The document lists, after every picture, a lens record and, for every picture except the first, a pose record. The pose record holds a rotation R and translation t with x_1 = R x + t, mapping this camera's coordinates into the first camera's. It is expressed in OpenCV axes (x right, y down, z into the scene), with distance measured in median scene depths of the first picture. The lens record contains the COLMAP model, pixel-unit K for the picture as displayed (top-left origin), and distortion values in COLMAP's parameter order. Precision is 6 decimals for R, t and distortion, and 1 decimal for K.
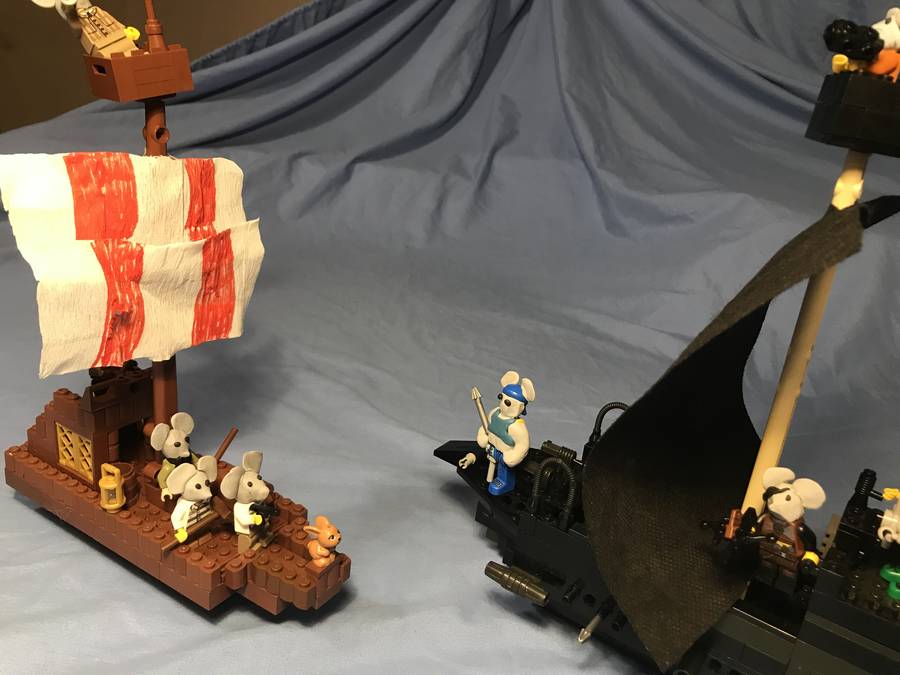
lens RADIAL K [[735.8, 0, 450.0], [0, 735.8, 337.5], [0, 0, 1]] dist [0.042805, -0.097759]
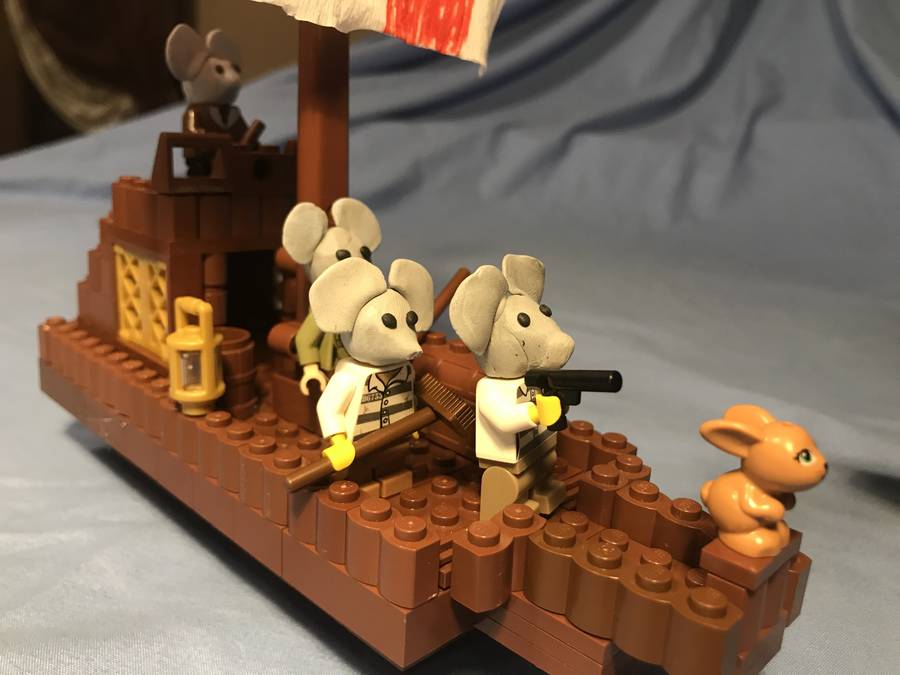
lens RADIAL K [[762.3, 0, 450.0], [0, 762.3, 337.5], [0, 0, 1]] dist [0.049722, -0.255069]
pose [[0.973938, 0.009805, -0.226603, -0.210026], [-0.036438, 0.992853, -0.113646, 0.238796], [0.223869, 0.118941, 0.967334, 0.597623]]
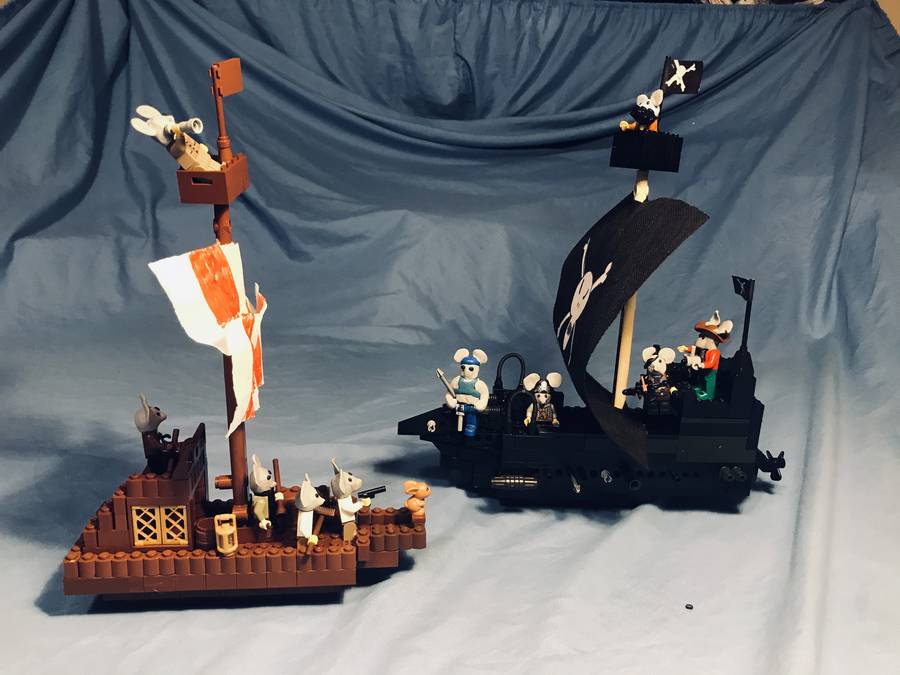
lens RADIAL K [[735.8, 0, 450.0], [0, 735.8, 337.5], [0, 0, 1]] dist [0.042805, -0.097759]
pose [[0.785108, -0.247995, 0.567542, -0.759513], [0.268174, 0.962102, 0.049424, -0.053342], [-0.558291, 0.113397, 0.821859, -0.169124]]
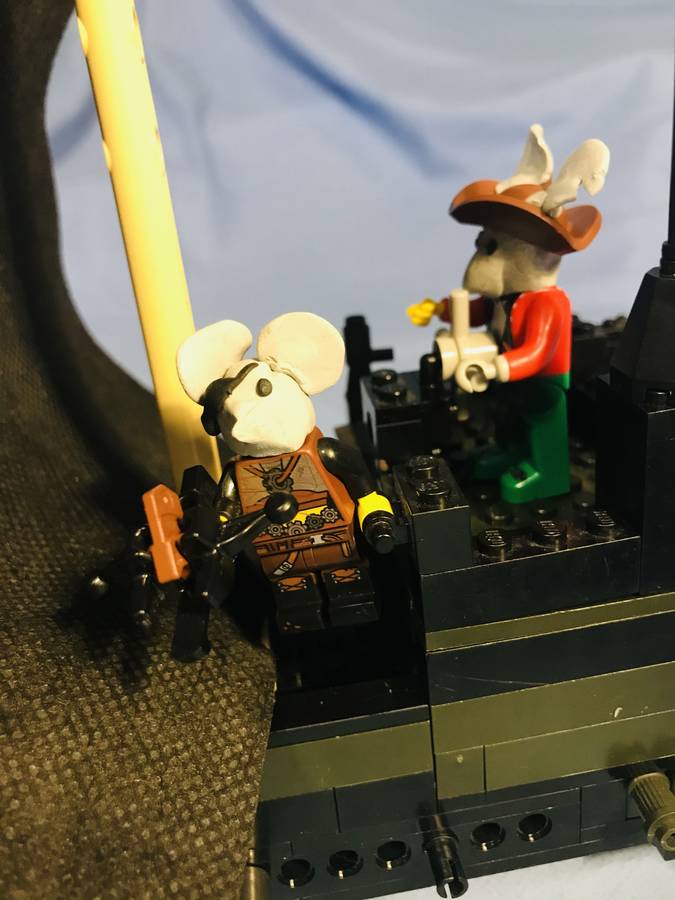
lens RADIAL K [[735.8, 0, 337.5], [0, 735.8, 450.0], [0, 0, 1]] dist [0.042805, -0.097759]
pose [[0.718010, -0.446482, 0.533962, 0.221572], [0.415767, 0.890369, 0.185422, 0.150303], [-0.558211, 0.088870, 0.824926, 0.543048]]
